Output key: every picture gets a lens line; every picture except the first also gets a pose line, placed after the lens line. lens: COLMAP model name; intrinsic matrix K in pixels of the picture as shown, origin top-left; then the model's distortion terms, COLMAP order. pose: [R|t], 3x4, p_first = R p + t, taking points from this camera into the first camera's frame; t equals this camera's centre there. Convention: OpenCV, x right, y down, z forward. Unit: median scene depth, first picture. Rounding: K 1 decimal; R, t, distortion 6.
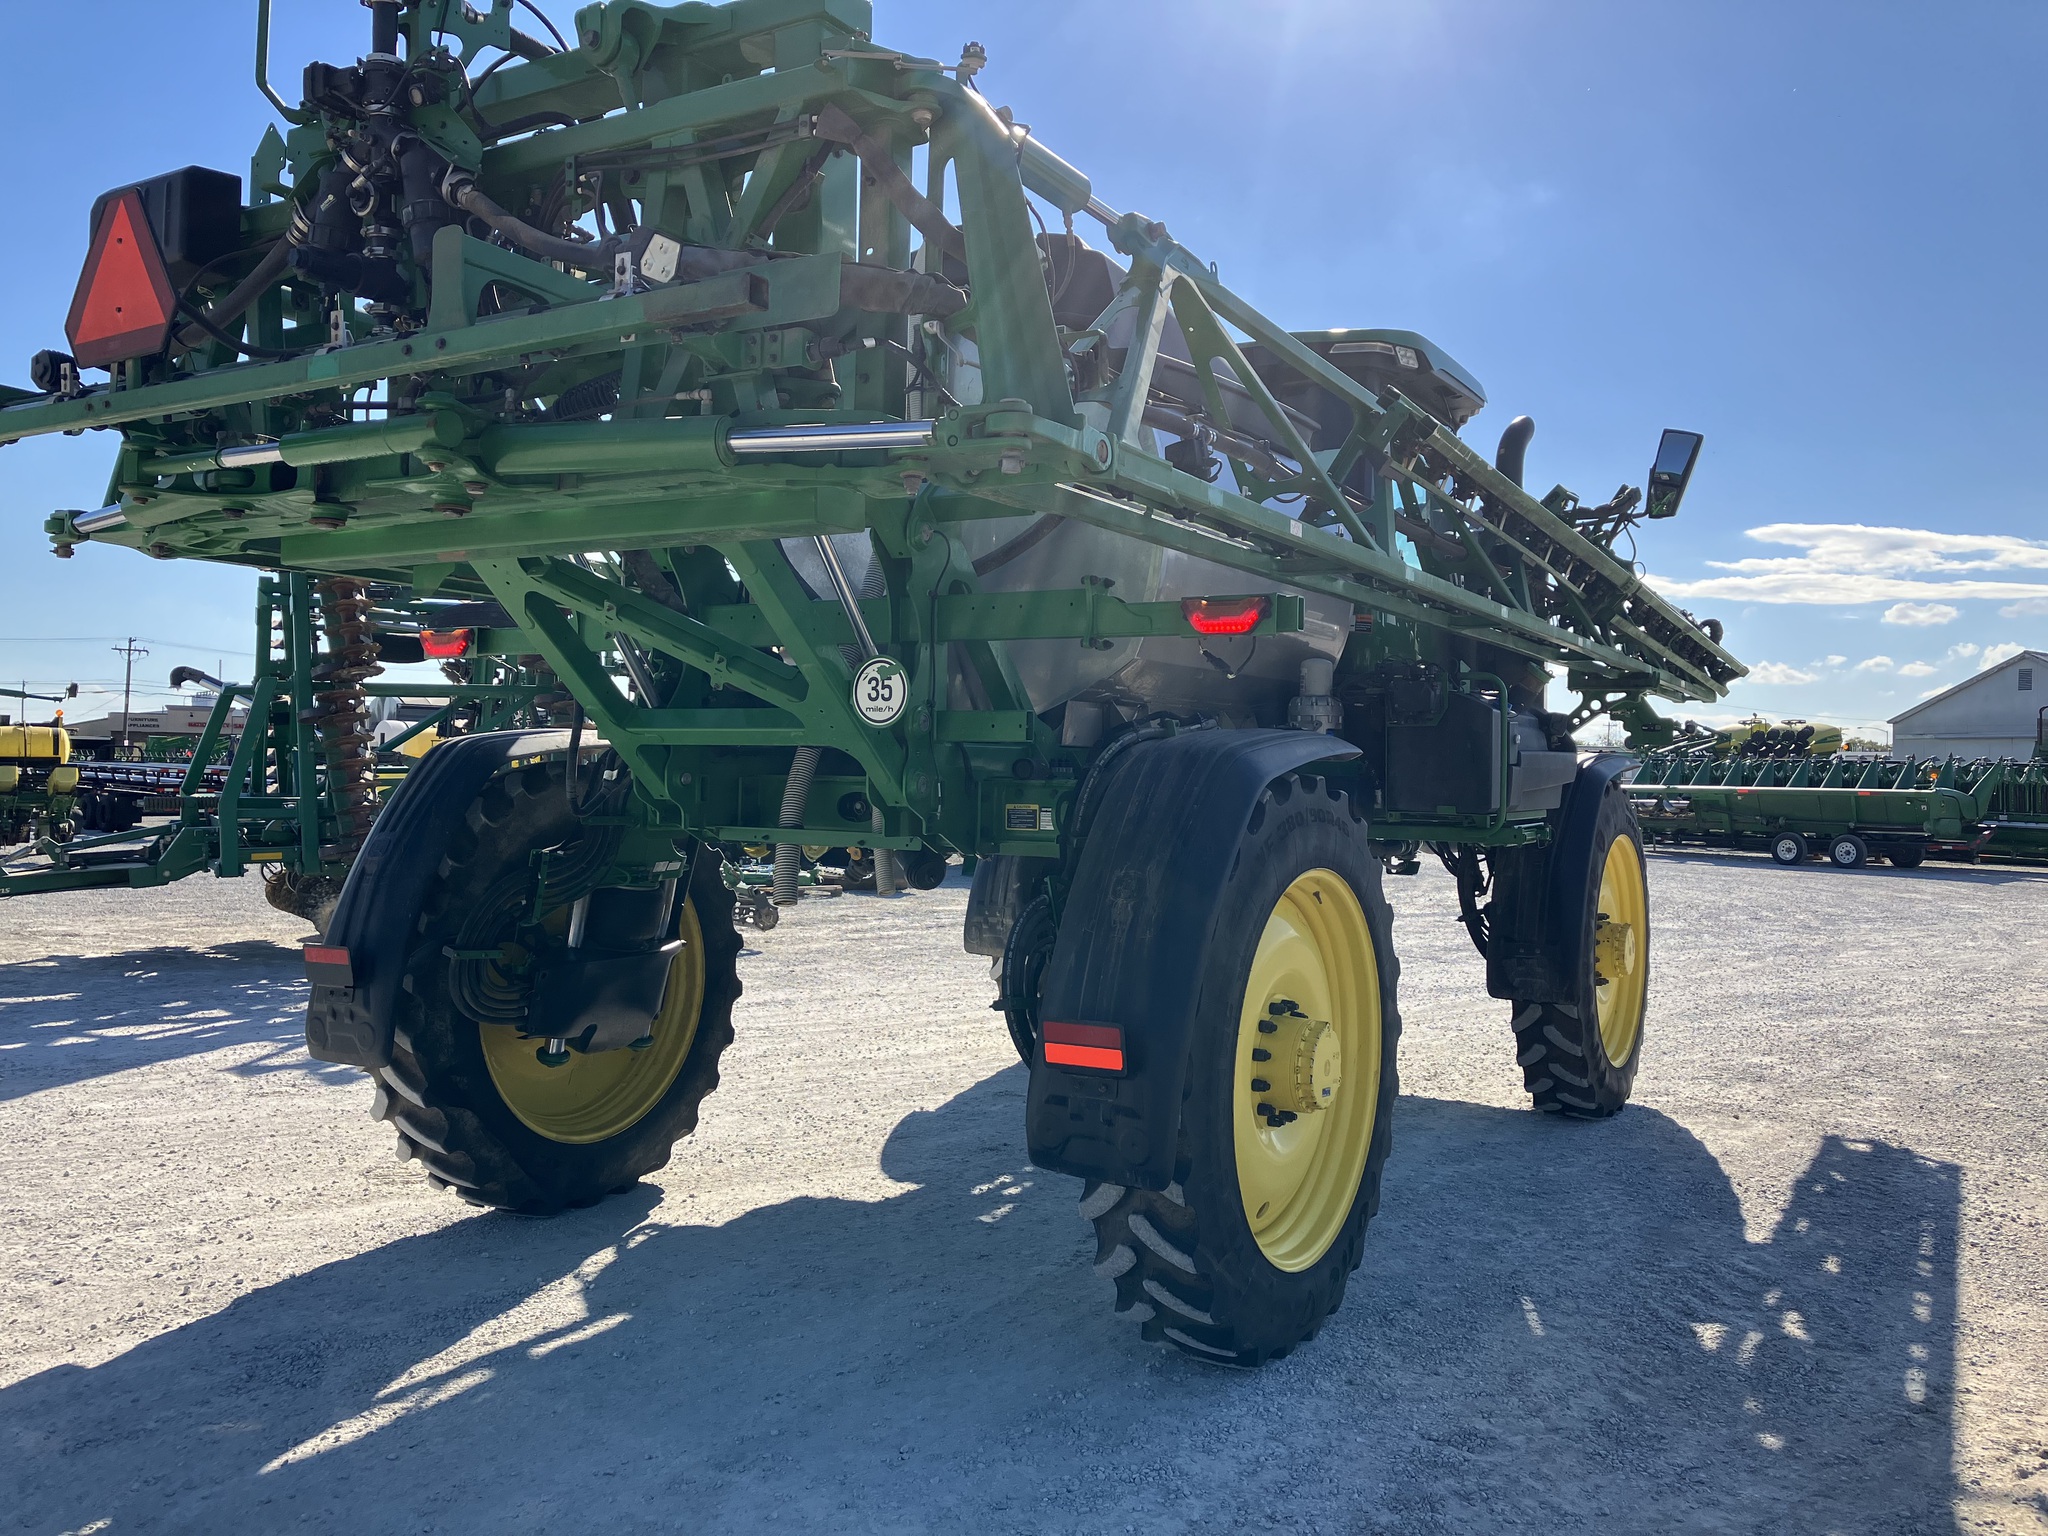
lens RADIAL K [[1667.3, 0, 1032.4], [0, 1667.3, 755.3], [0, 0, 1]] dist [0.030276, -0.030171]
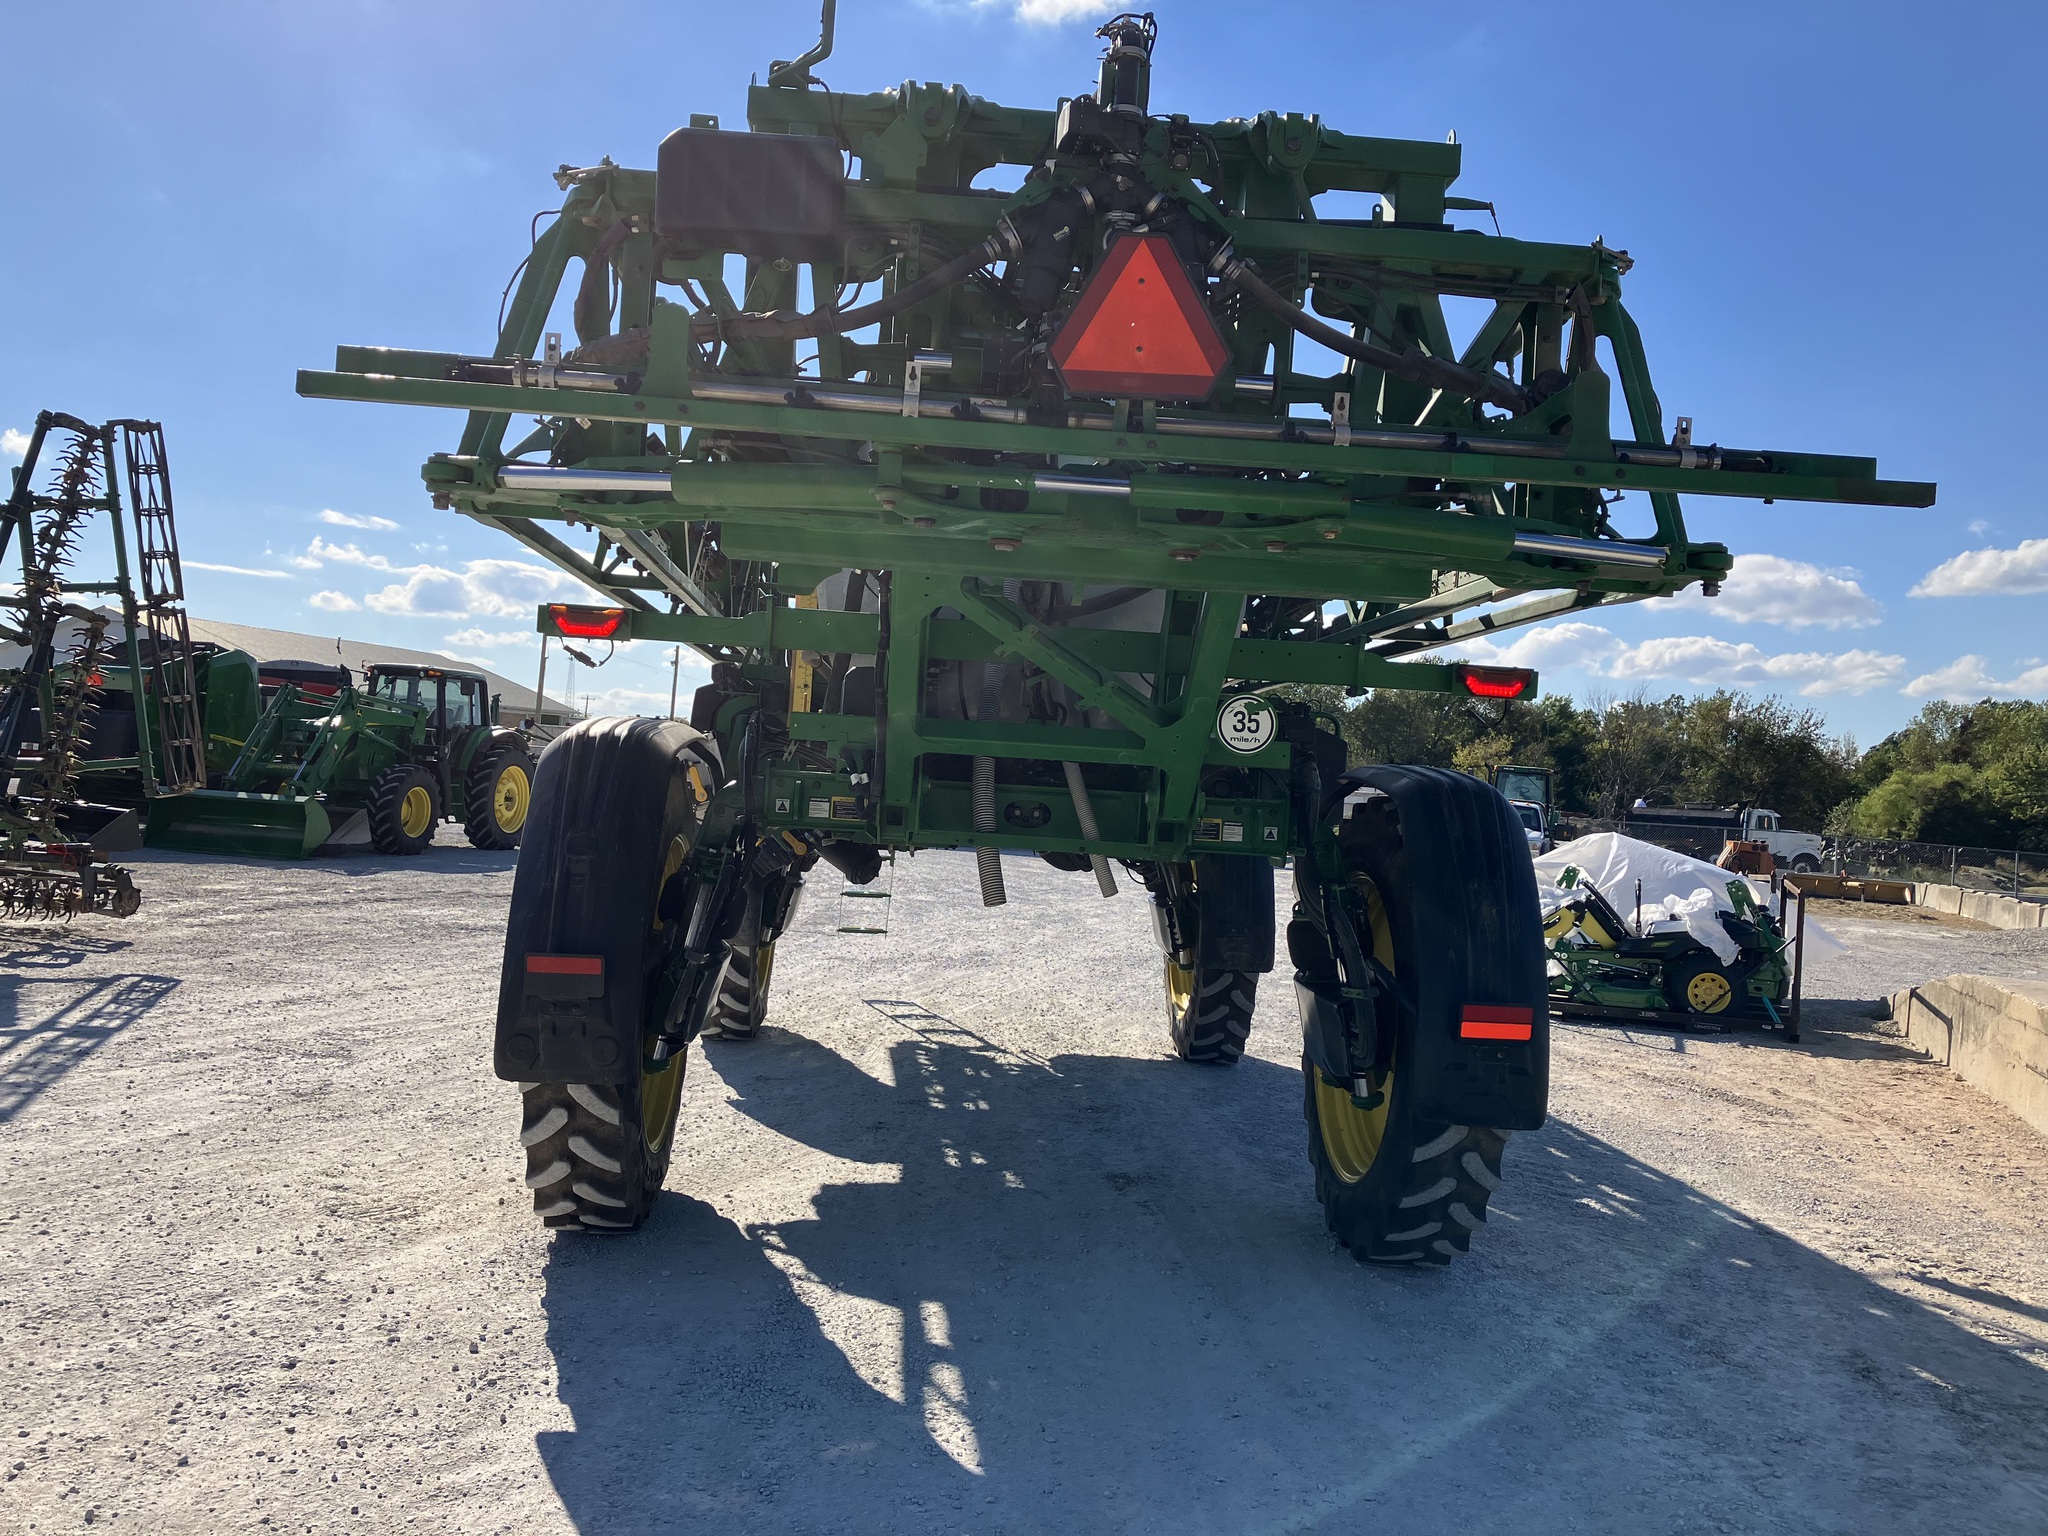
lens RADIAL K [[1638.8, 0, 1024.4], [0, 1638.8, 780.1], [0, 0, 1]] dist [0.002610, 0.006934]
pose [[0.832351, 0.032462, 0.553297, -0.830576], [-0.050230, 0.998593, 0.016977, -0.011217], [-0.551967, -0.041923, 0.832811, 0.142747]]
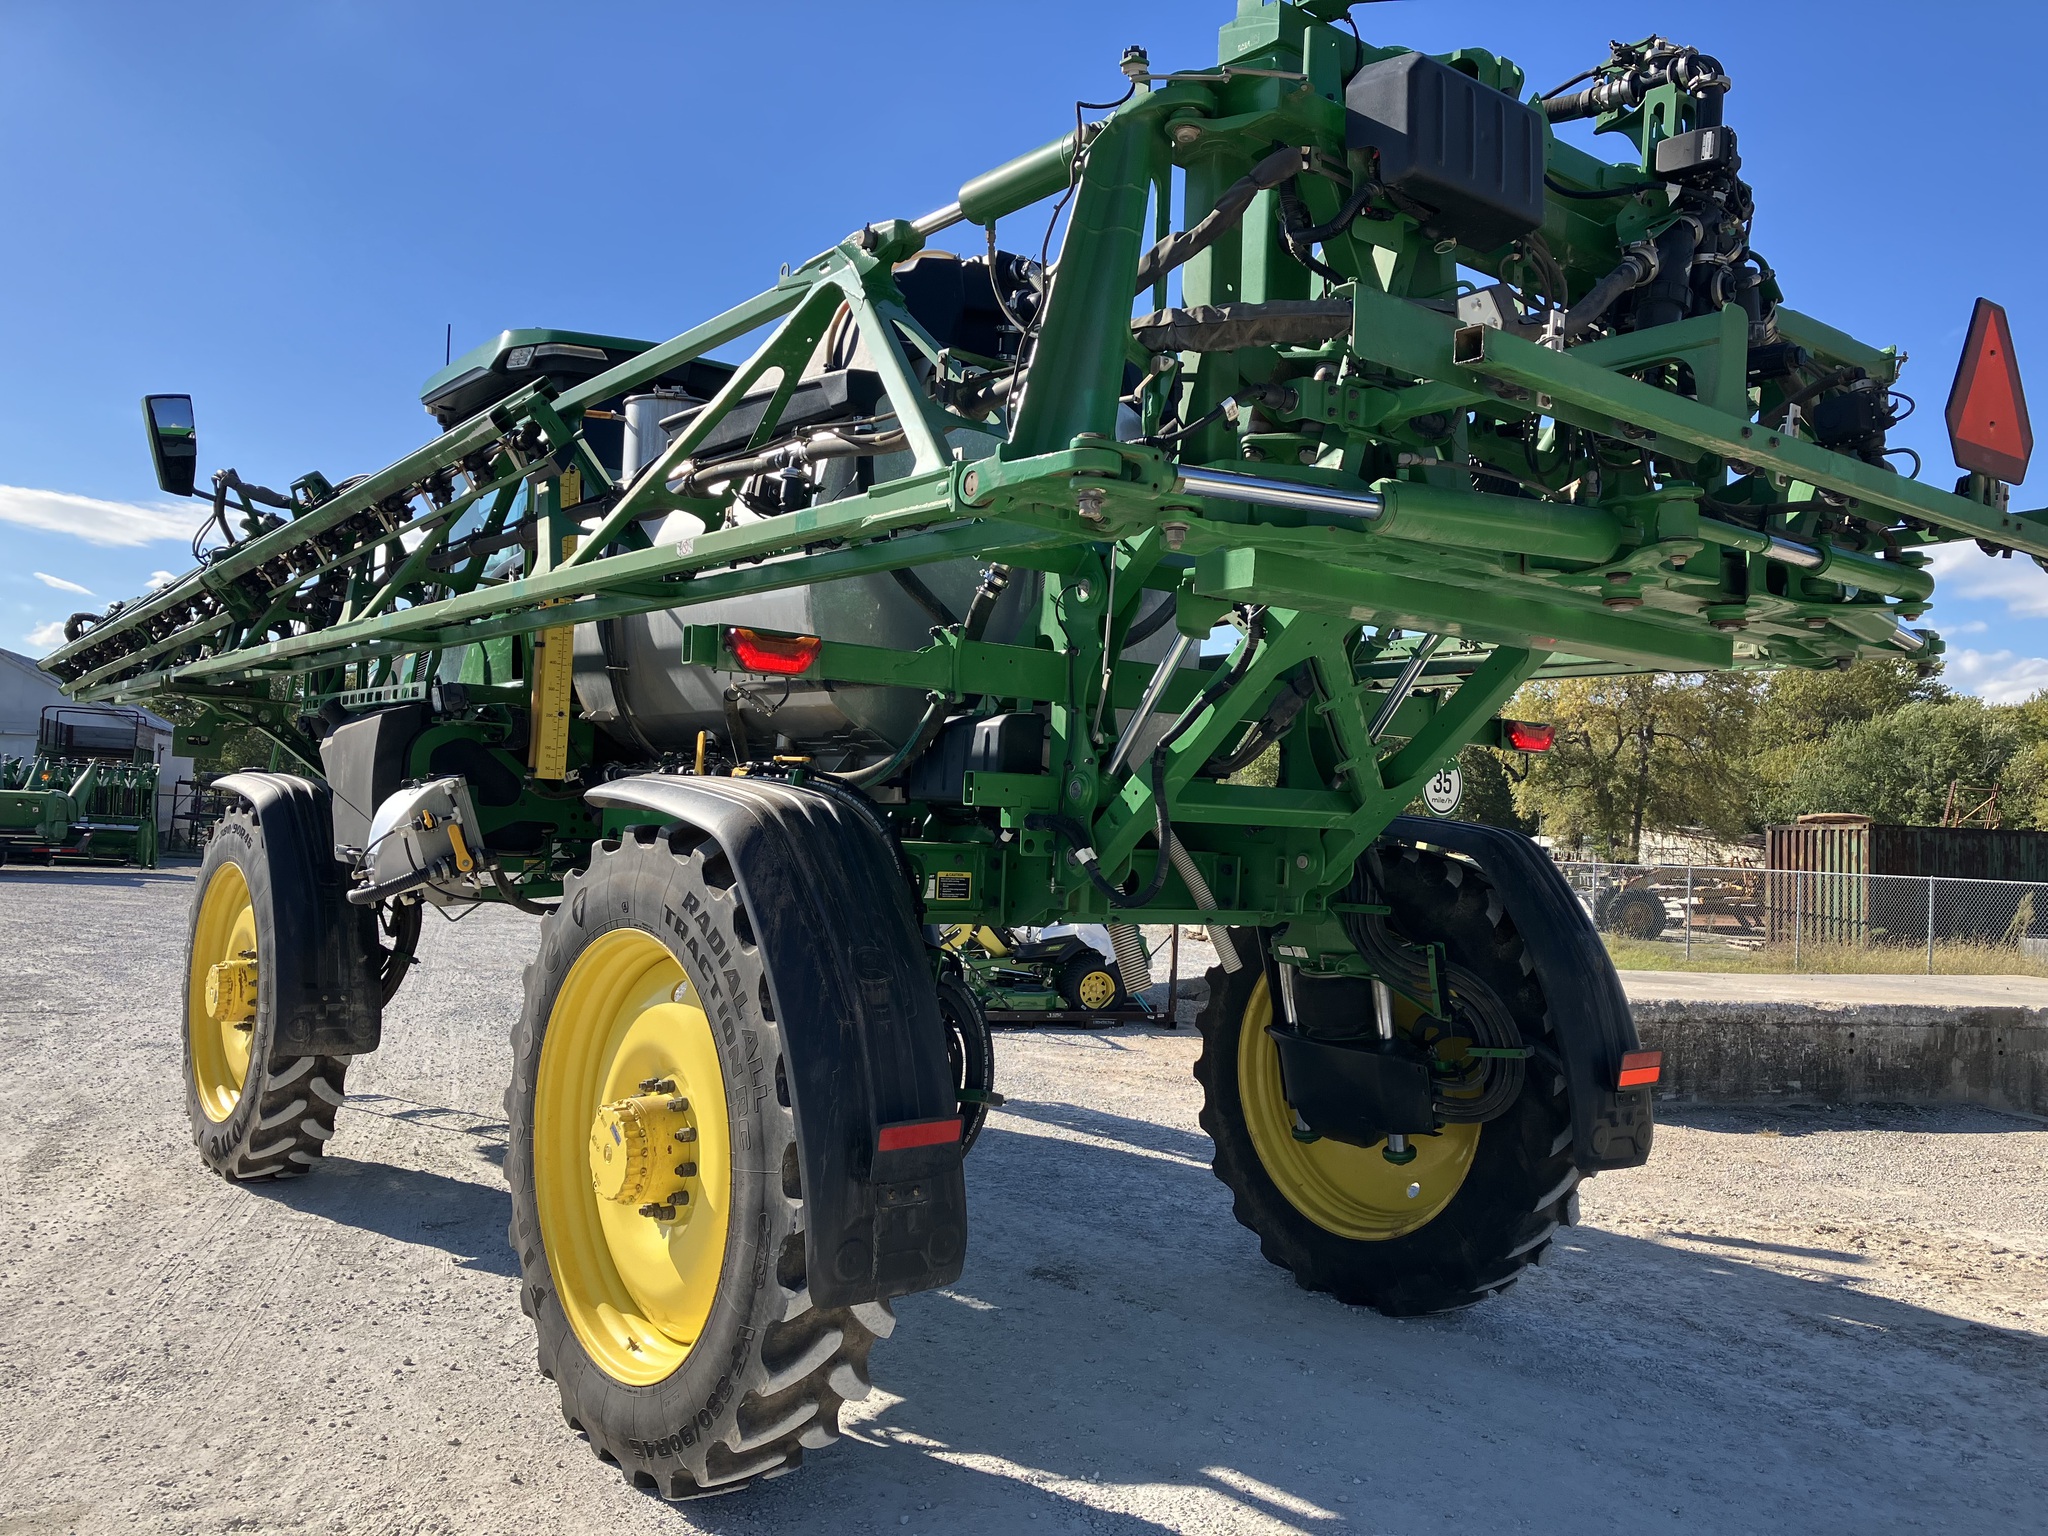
lens RADIAL K [[1667.3, 0, 1032.4], [0, 1667.3, 755.3], [0, 0, 1]] dist [0.030276, -0.030171]
pose [[0.366172, 0.032362, 0.929984, -1.206433], [-0.038573, 0.999064, -0.019578, -0.025017], [-0.929747, -0.028704, 0.367077, 0.837202]]
